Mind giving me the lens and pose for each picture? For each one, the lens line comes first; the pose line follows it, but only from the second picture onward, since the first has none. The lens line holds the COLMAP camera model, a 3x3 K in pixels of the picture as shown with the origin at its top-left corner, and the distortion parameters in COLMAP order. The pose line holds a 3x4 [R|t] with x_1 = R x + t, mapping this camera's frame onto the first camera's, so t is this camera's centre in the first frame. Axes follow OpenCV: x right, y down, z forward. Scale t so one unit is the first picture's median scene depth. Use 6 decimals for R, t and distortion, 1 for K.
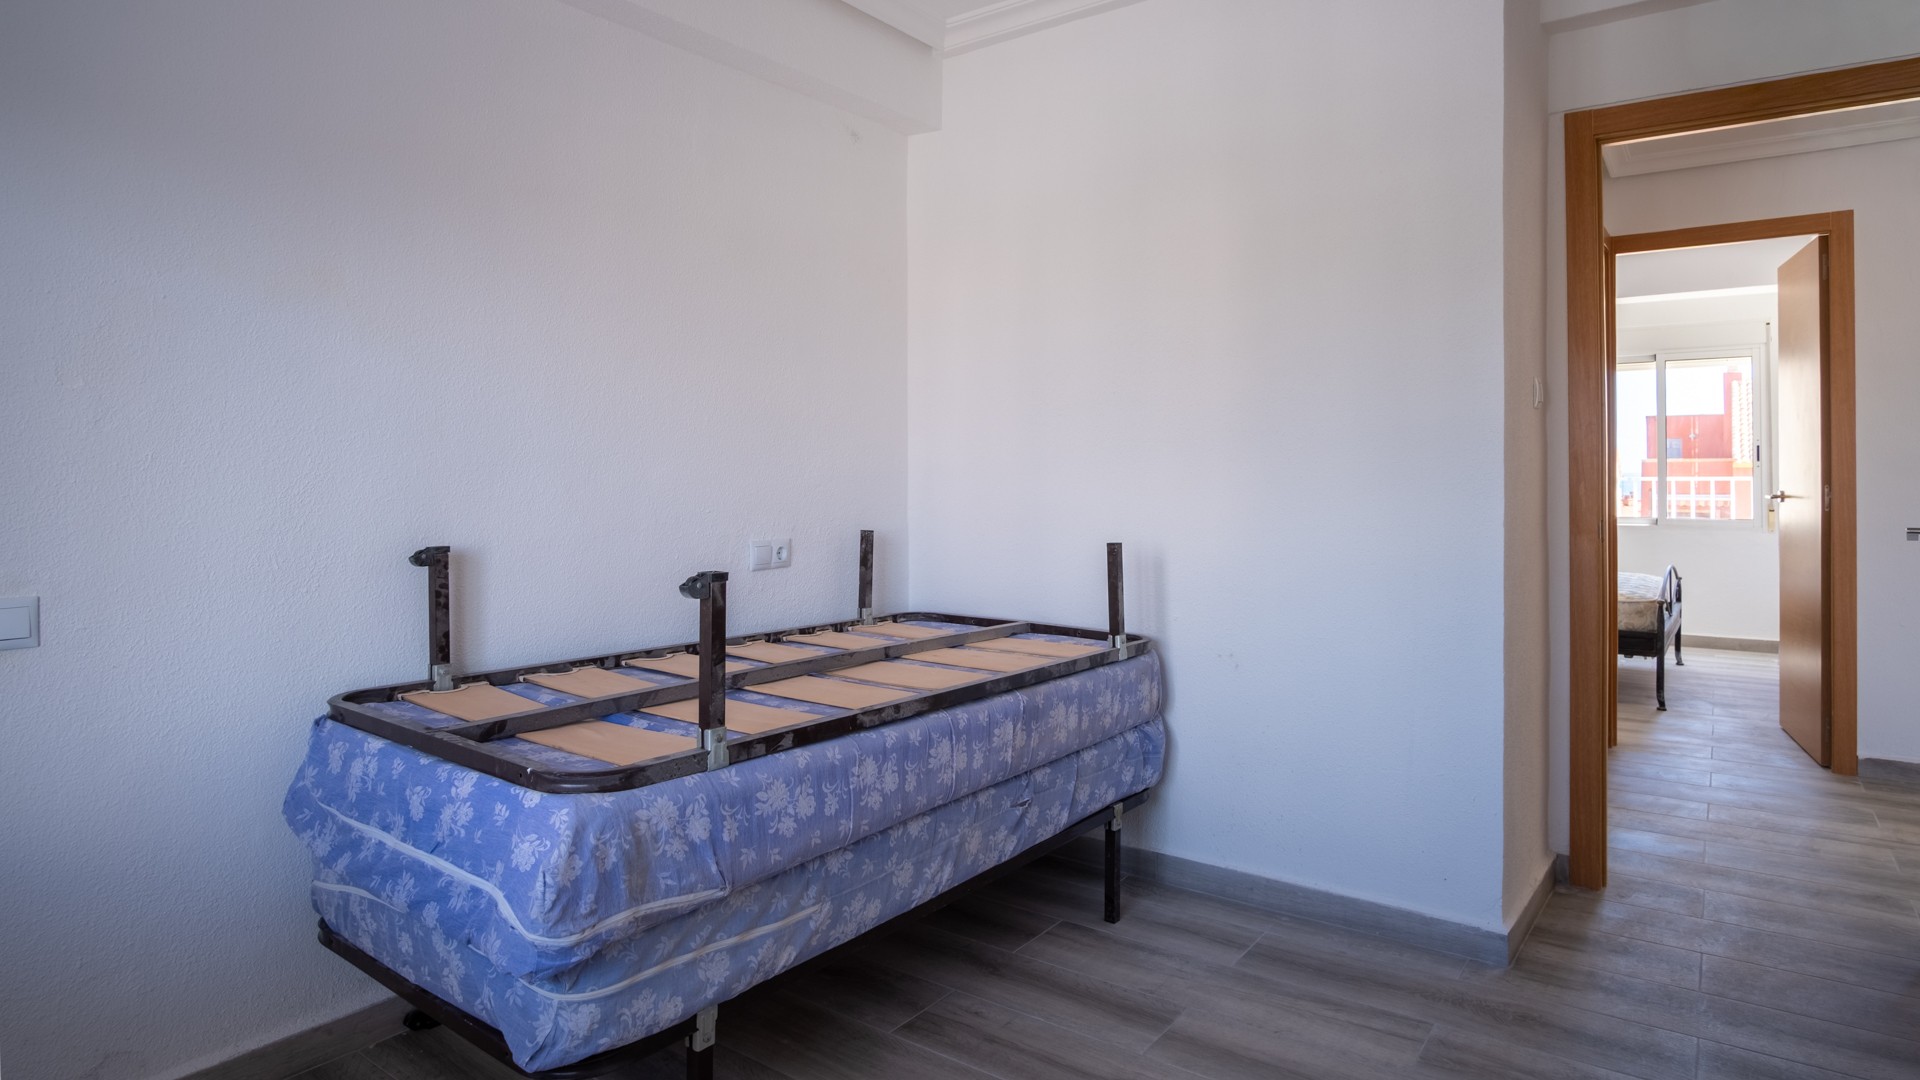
lens RADIAL K [[1077.1, 0, 962.3], [0, 1077.1, 477.6], [0, 0, 1]] dist [-0.001830, -0.000609]
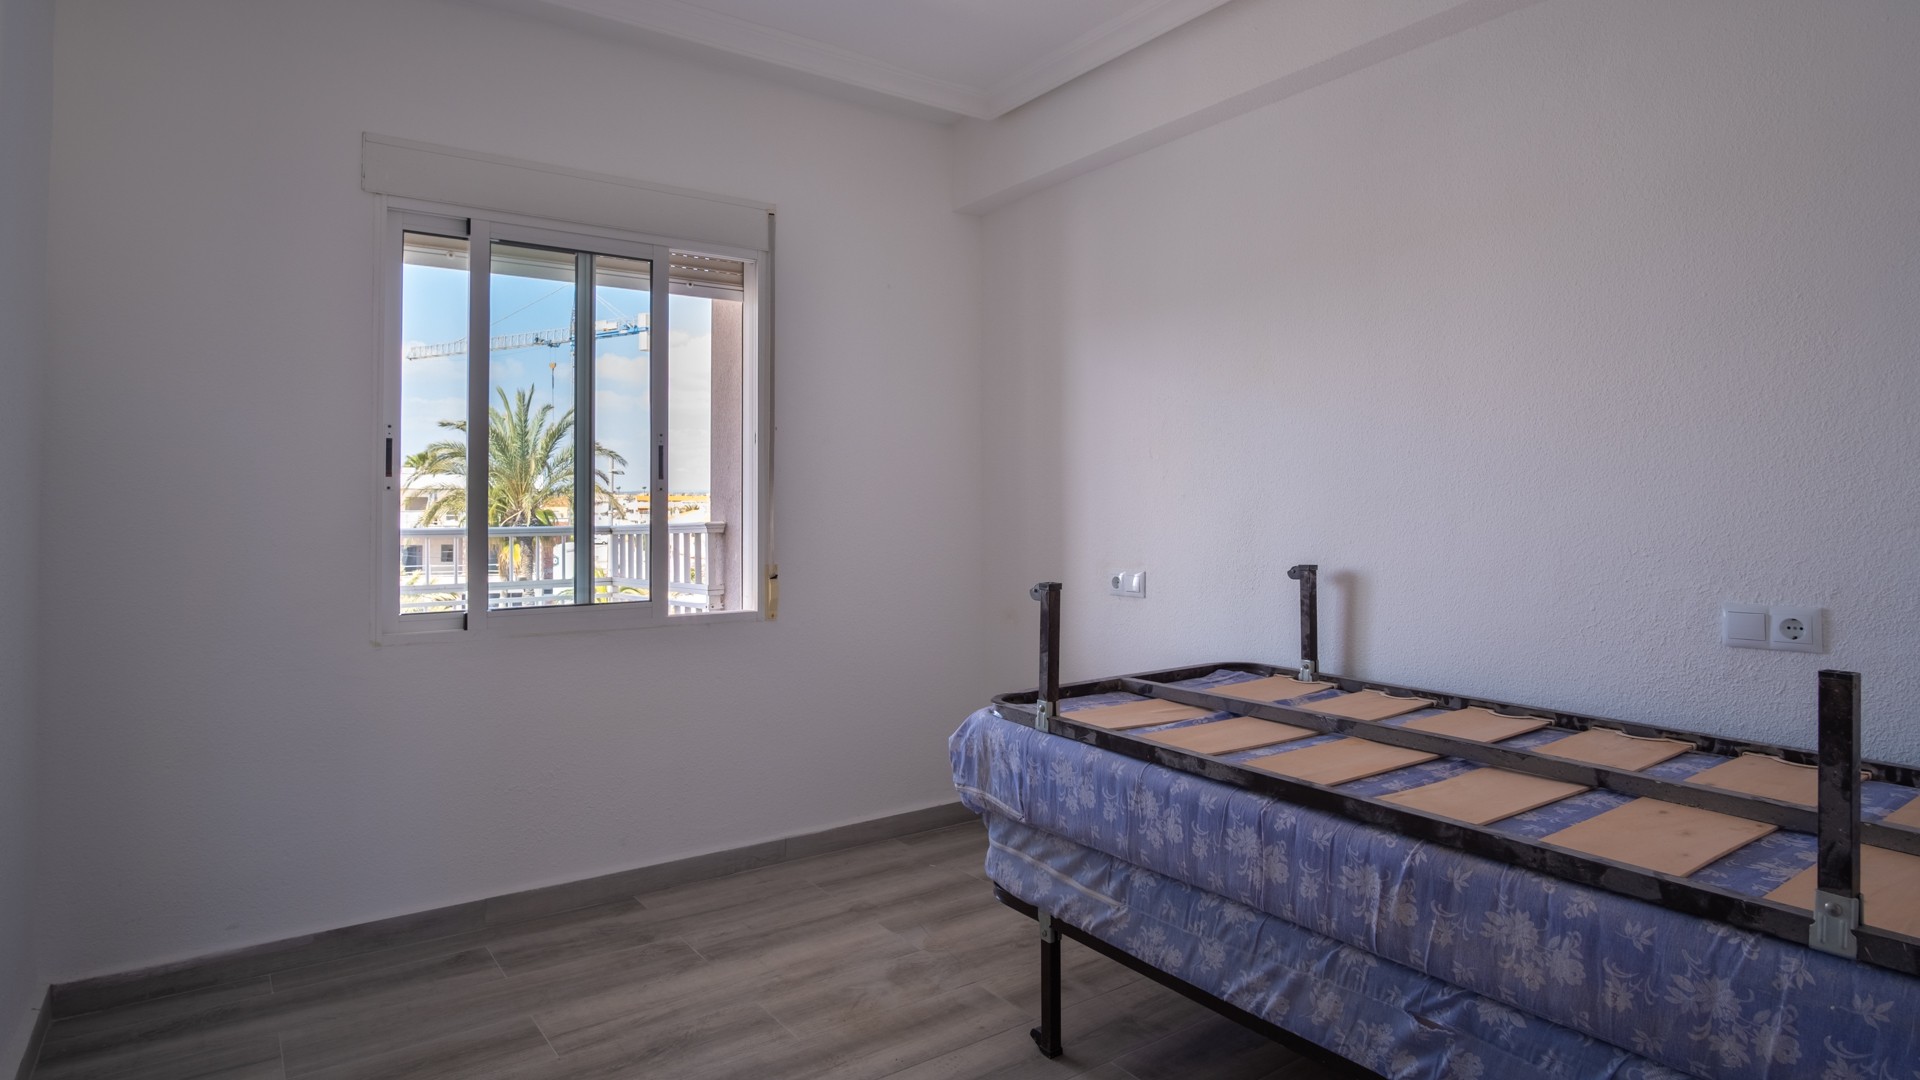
lens RADIAL K [[1031.1, 0, 962.0], [0, 1031.1, 495.1], [0, 0, 1]] dist [-0.003164, -0.001101]
pose [[-0.291319, -0.006816, -0.956602, 0.844678], [0.001588, 0.999970, -0.007608, -0.008937], [0.956625, -0.003736, -0.291299, 1.061876]]
